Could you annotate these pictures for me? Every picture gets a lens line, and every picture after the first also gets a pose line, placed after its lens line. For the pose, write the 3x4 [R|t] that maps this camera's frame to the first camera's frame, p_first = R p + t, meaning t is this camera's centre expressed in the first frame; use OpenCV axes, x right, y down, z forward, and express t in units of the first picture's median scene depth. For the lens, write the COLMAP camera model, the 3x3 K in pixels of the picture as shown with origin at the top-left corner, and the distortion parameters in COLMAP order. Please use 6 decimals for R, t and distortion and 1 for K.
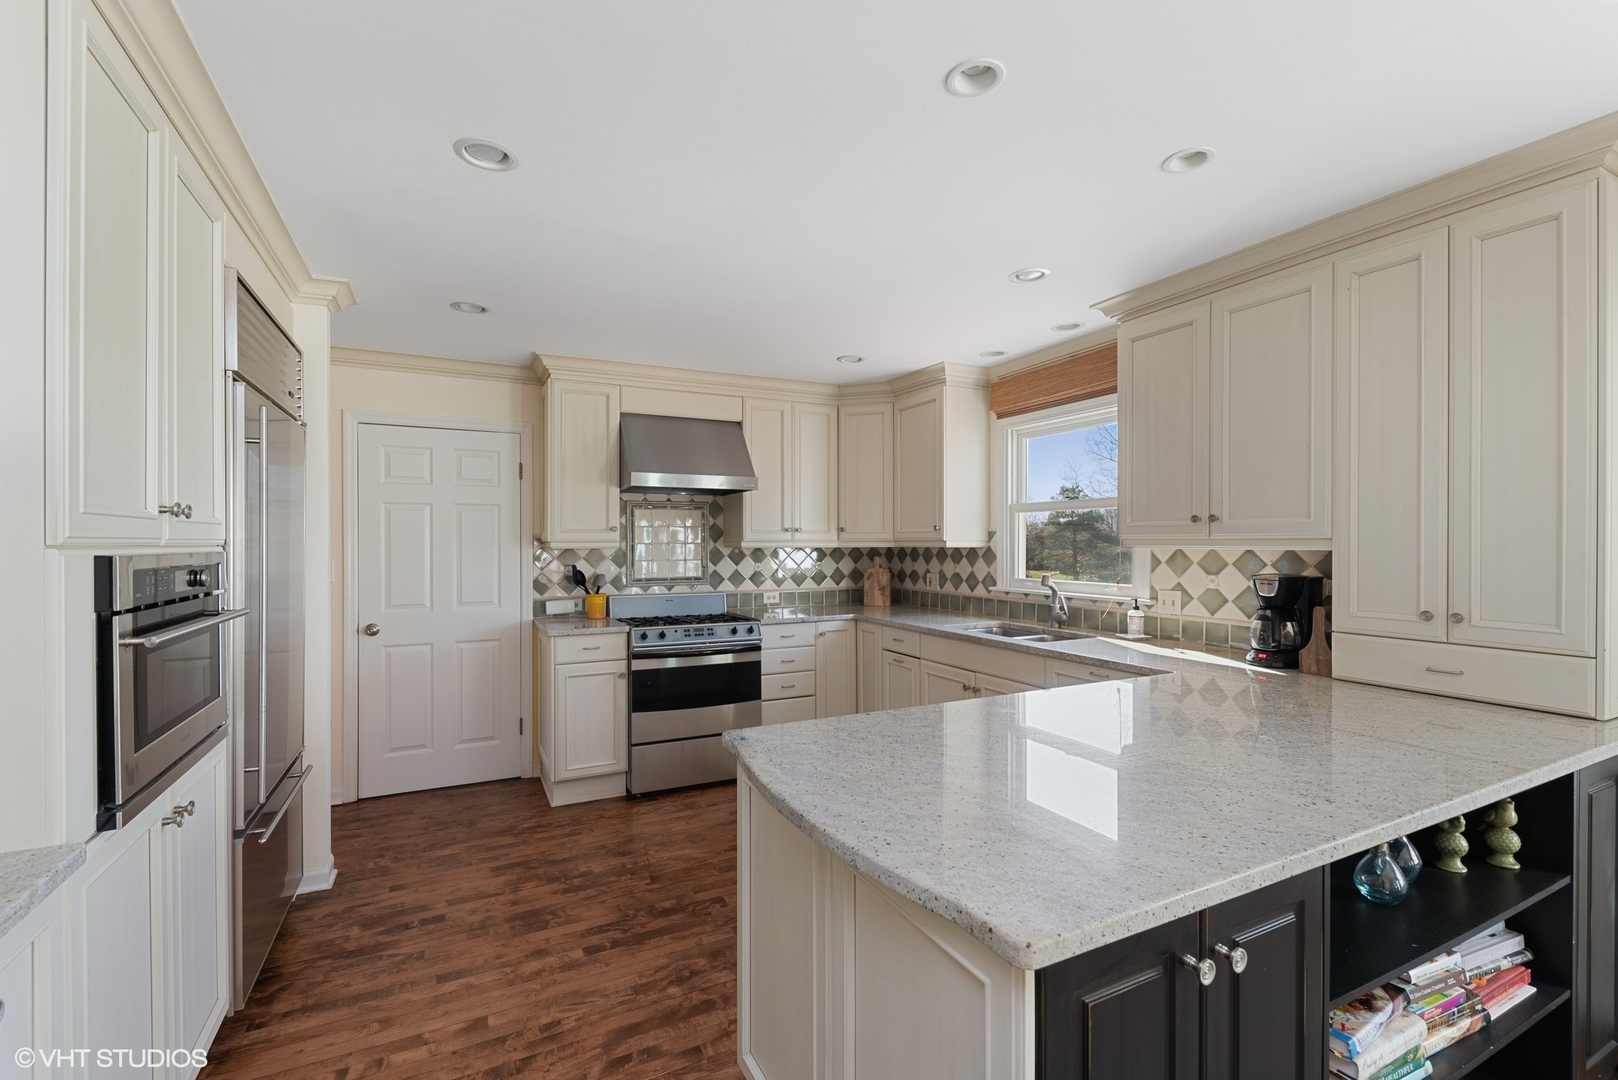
lens RADIAL K [[701.6, 0, 808.3], [0, 701.6, 544.3], [0, 0, 1]] dist [0.000394, 0.000050]
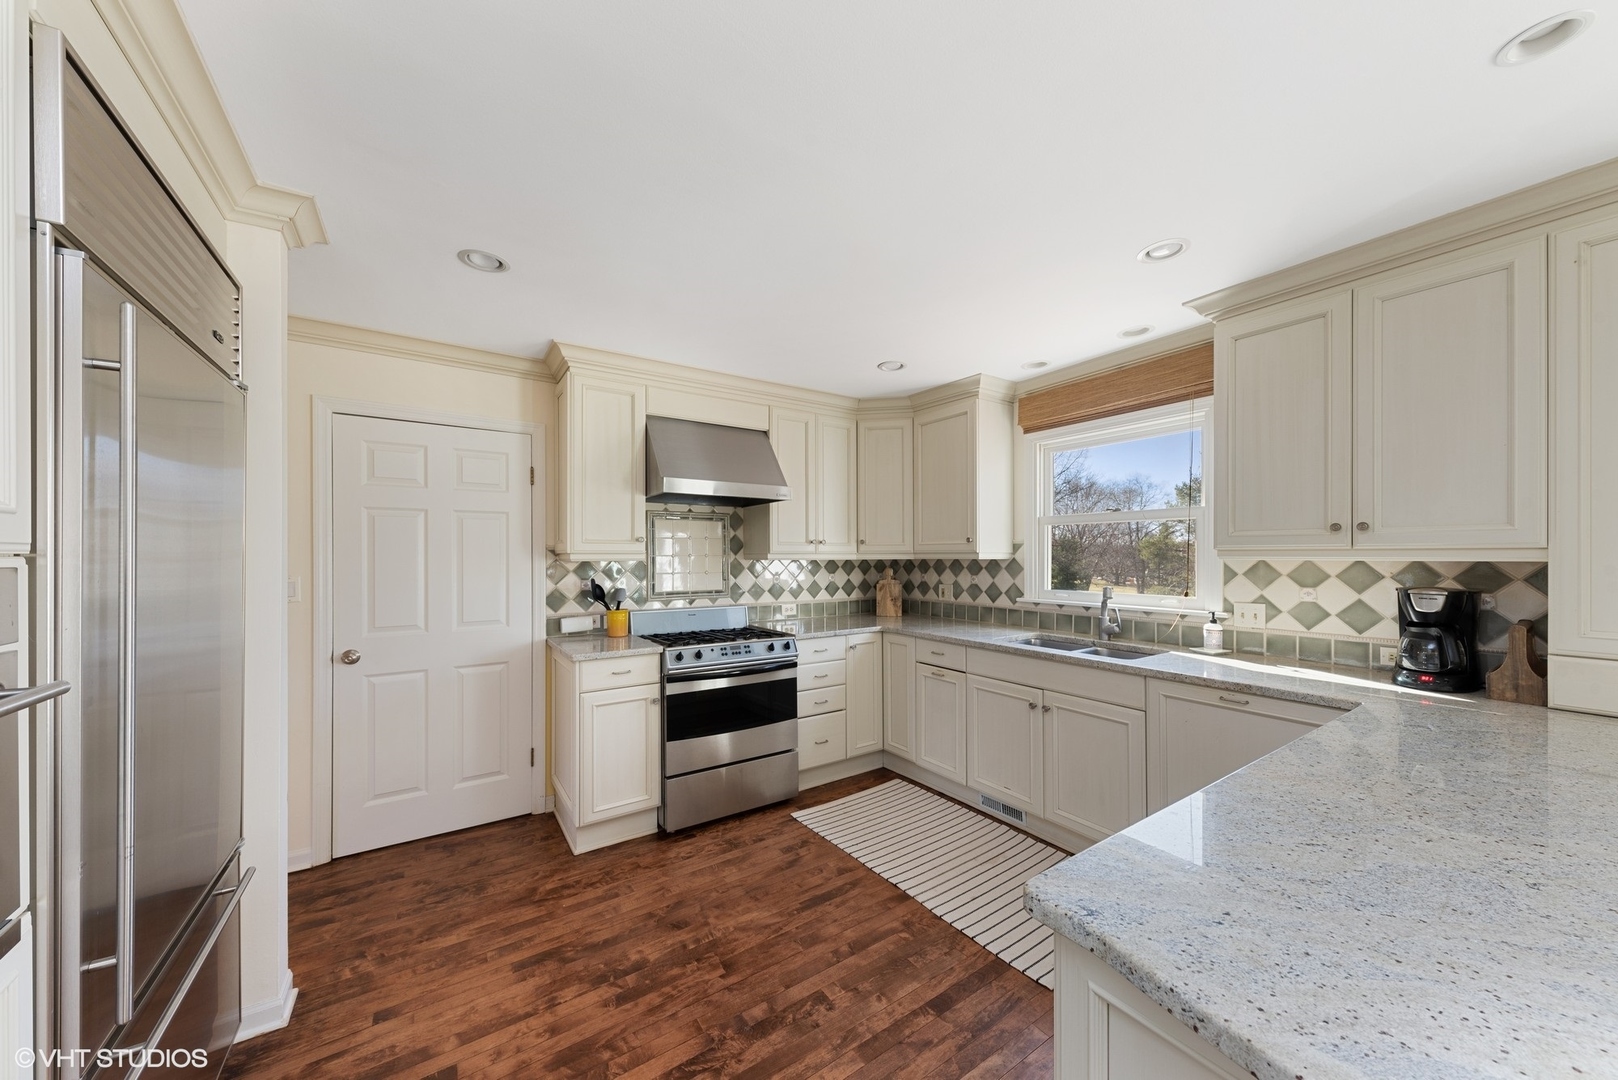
lens RADIAL K [[559.3, 0, 813.3], [0, 559.3, 555.8], [0, 0, 1]] dist [0.010371, -0.004700]
pose [[0.991932, -0.000496, 0.126767, -0.160450], [0.000861, 0.999996, -0.002827, 0.001589], [-0.126765, 0.002914, 0.991929, 0.266683]]
